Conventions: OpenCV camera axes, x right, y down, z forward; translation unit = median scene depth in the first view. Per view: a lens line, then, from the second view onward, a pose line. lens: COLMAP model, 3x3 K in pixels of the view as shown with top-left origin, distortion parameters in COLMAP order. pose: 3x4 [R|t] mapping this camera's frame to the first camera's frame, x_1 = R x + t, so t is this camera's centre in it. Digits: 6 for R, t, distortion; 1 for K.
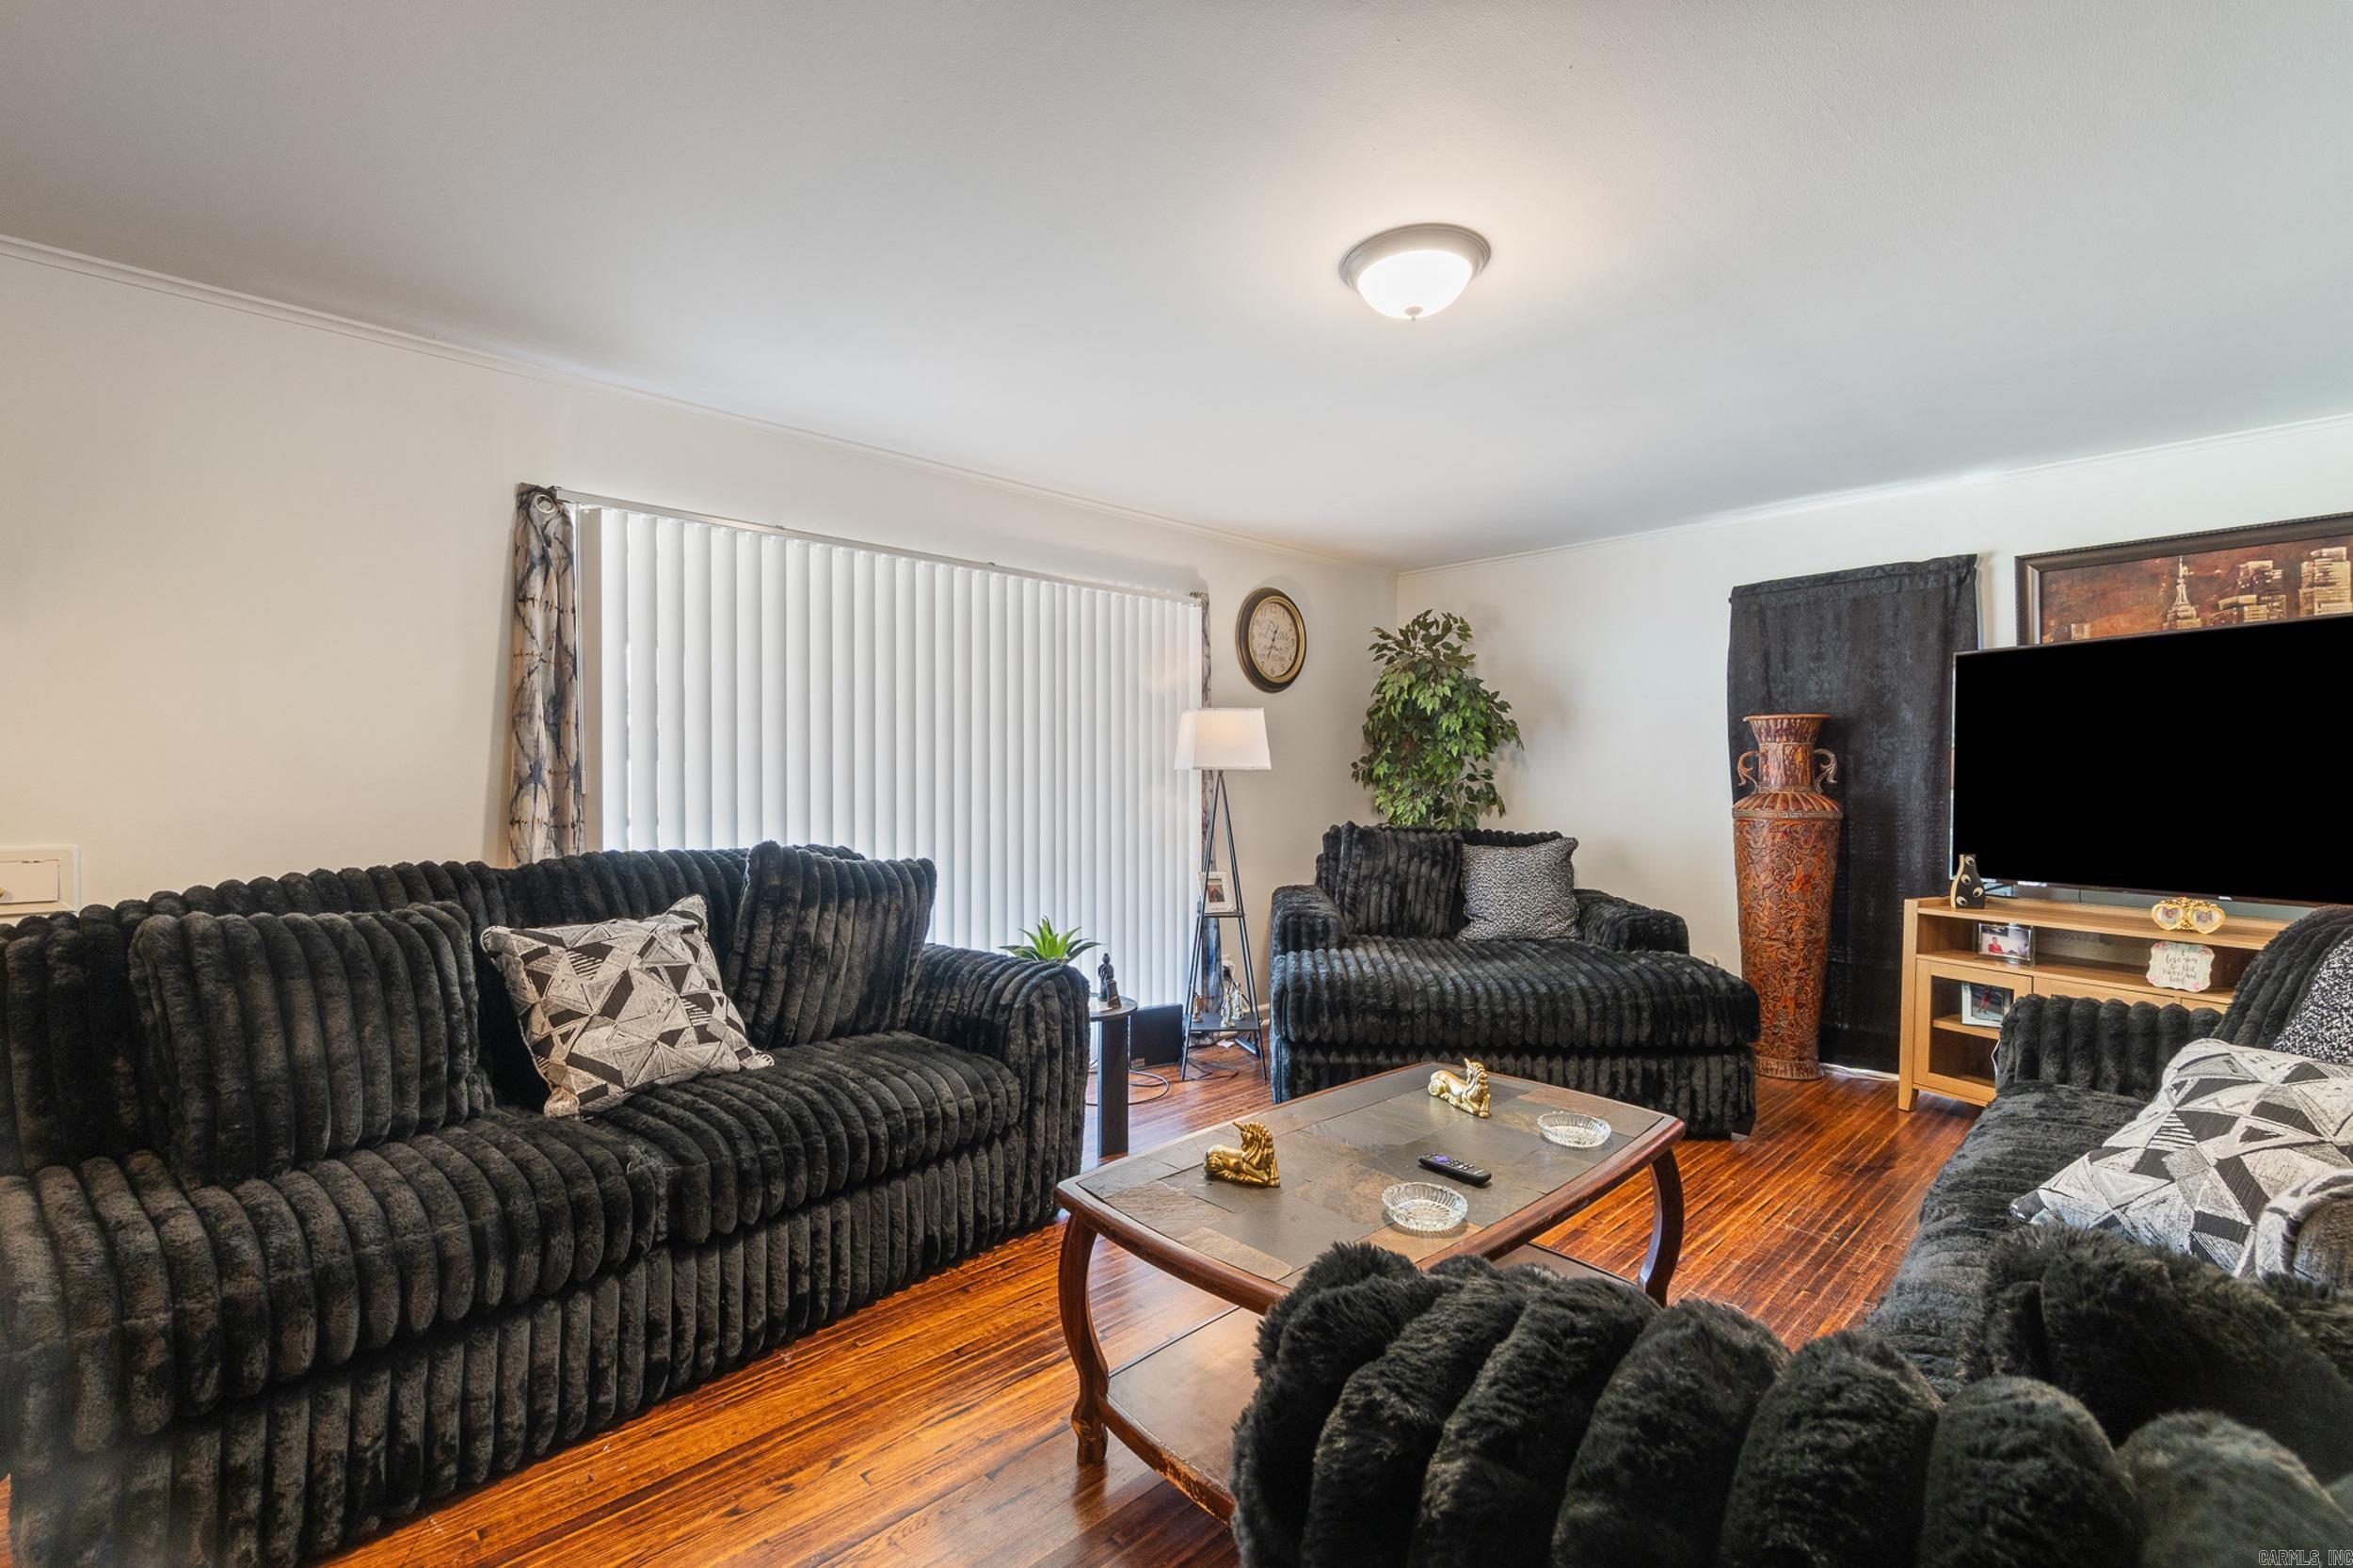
lens RADIAL K [[1020.6, 0, 1164.1], [0, 1020.6, 776.7], [0, 0, 1]] dist [-0.001796, -0.000180]
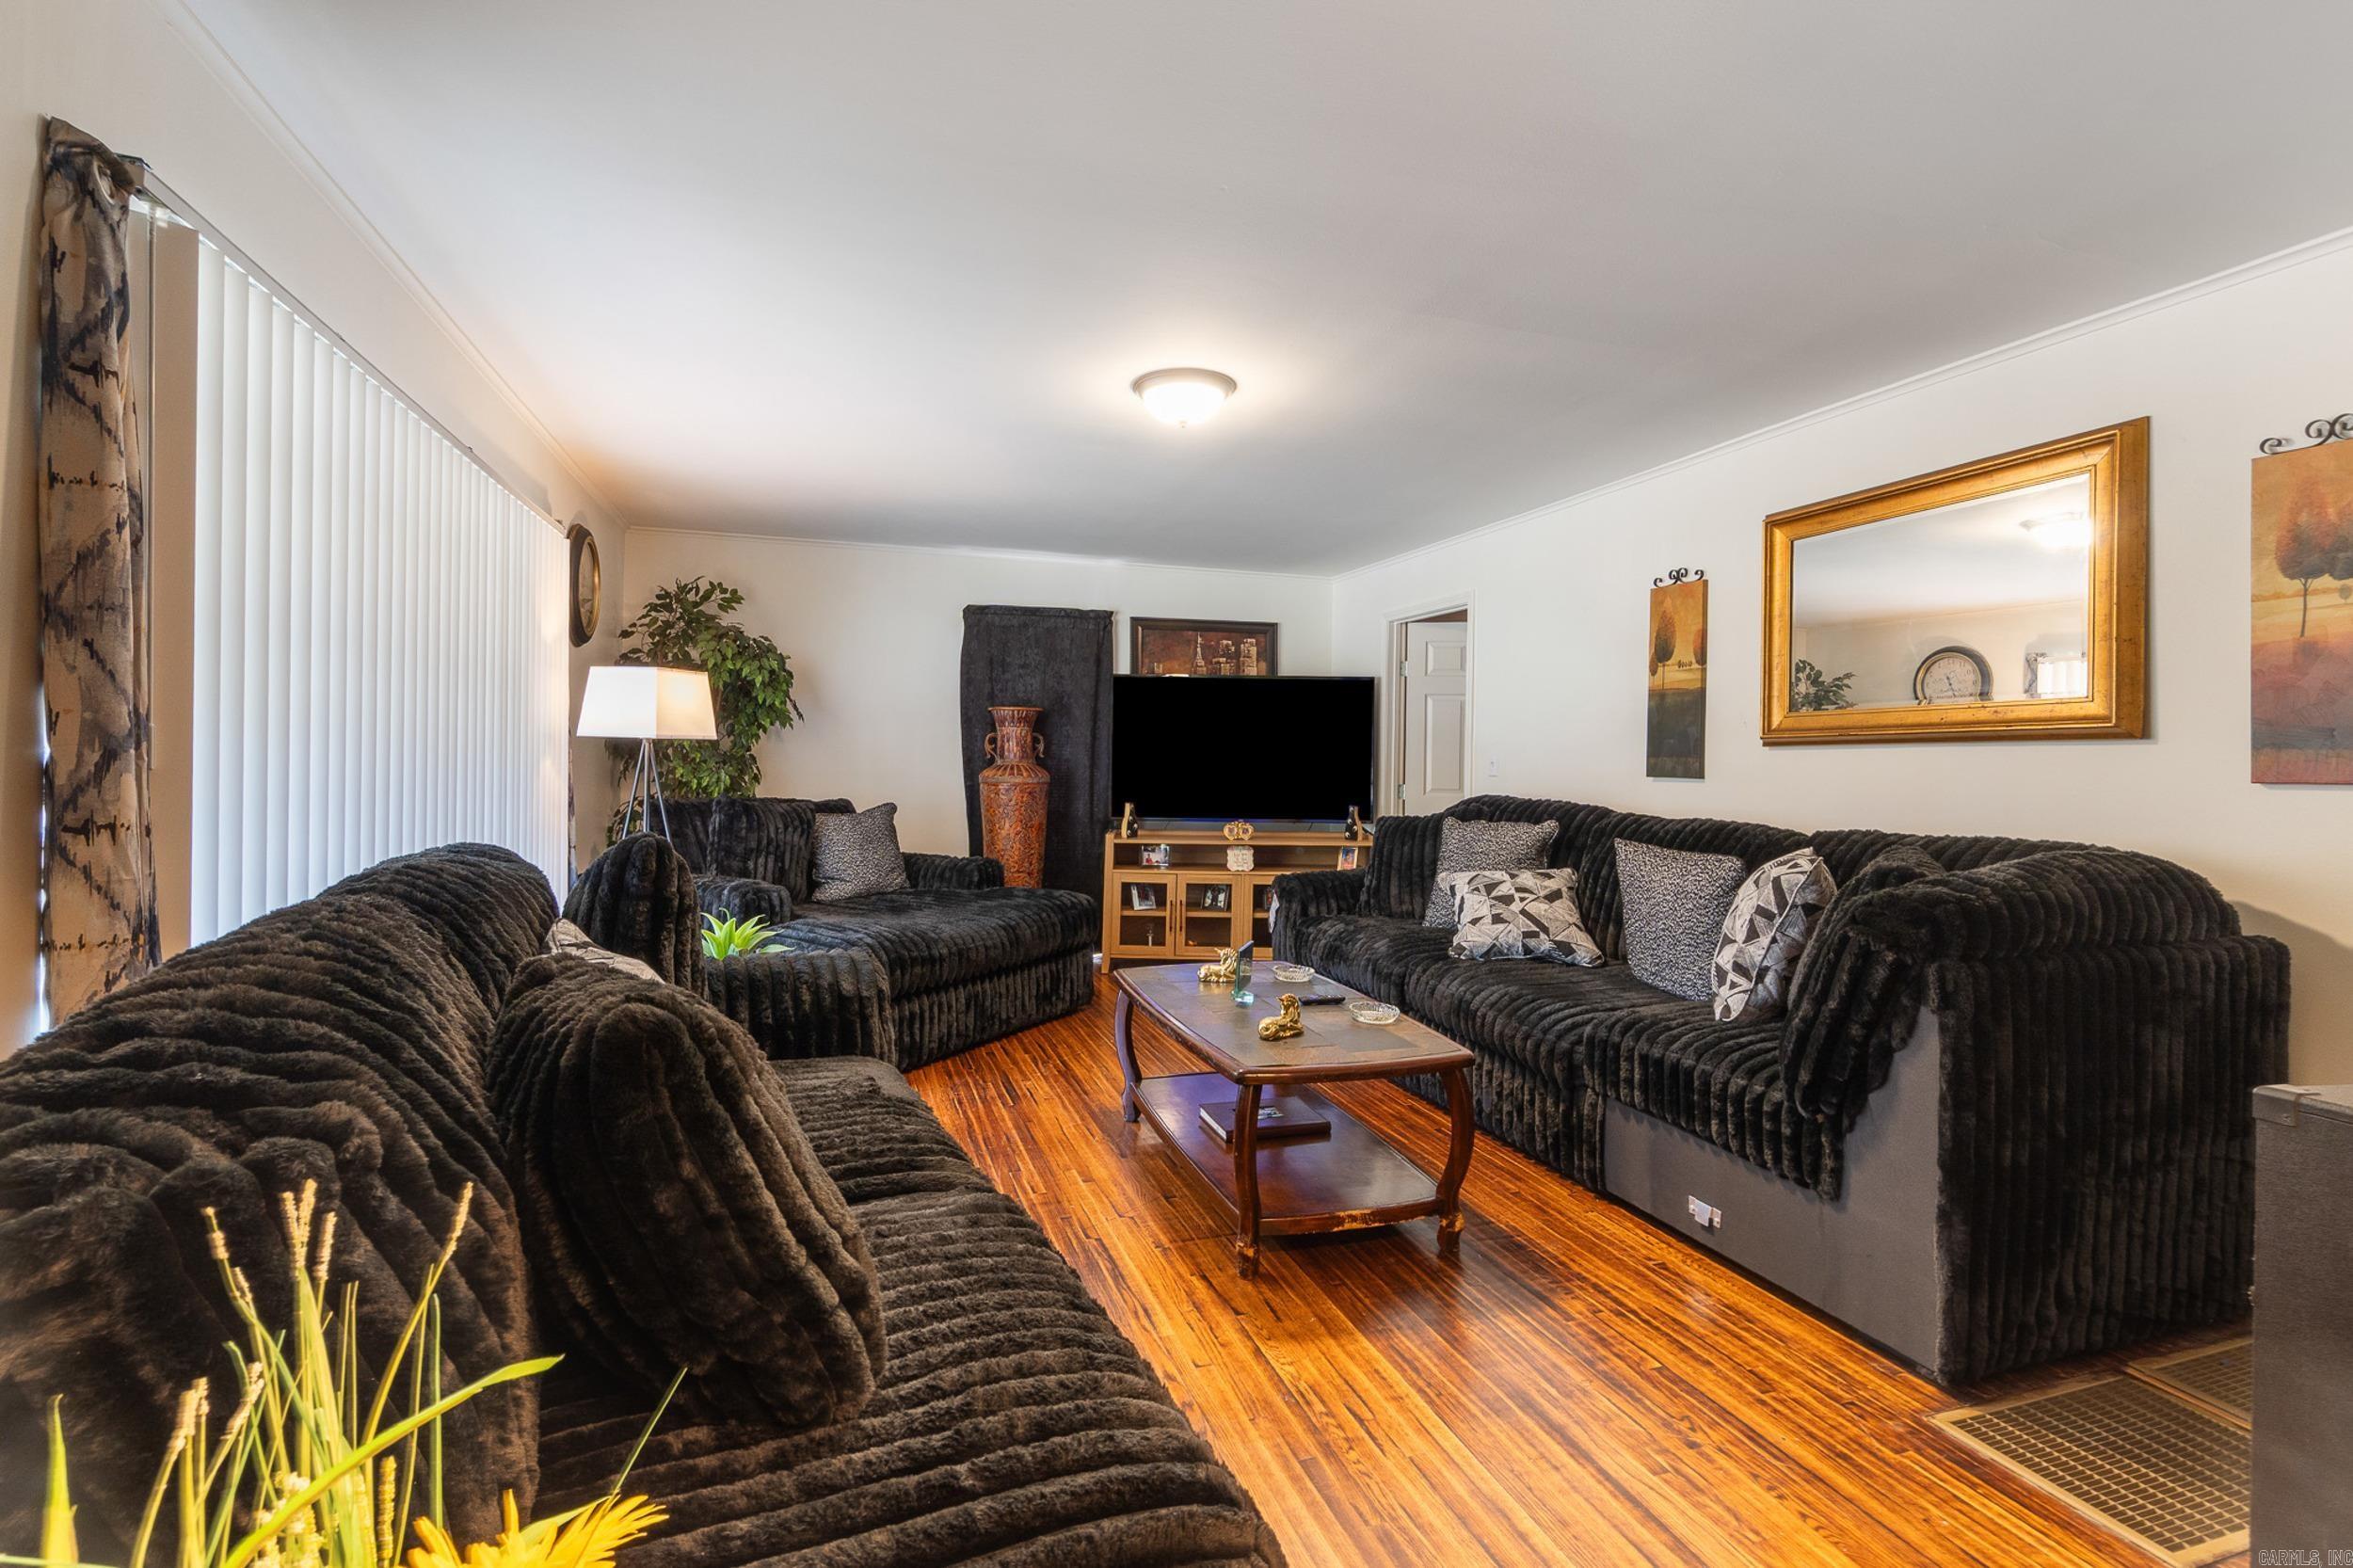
lens RADIAL K [[1020.6, 0, 1164.1], [0, 1020.6, 776.7], [0, 0, 1]] dist [-0.001796, -0.000180]
pose [[0.442602, -0.011120, 0.896649, -0.562482], [-0.015523, 0.999678, 0.020060, 0.001774], [-0.896584, -0.022798, 0.442287, 0.233828]]
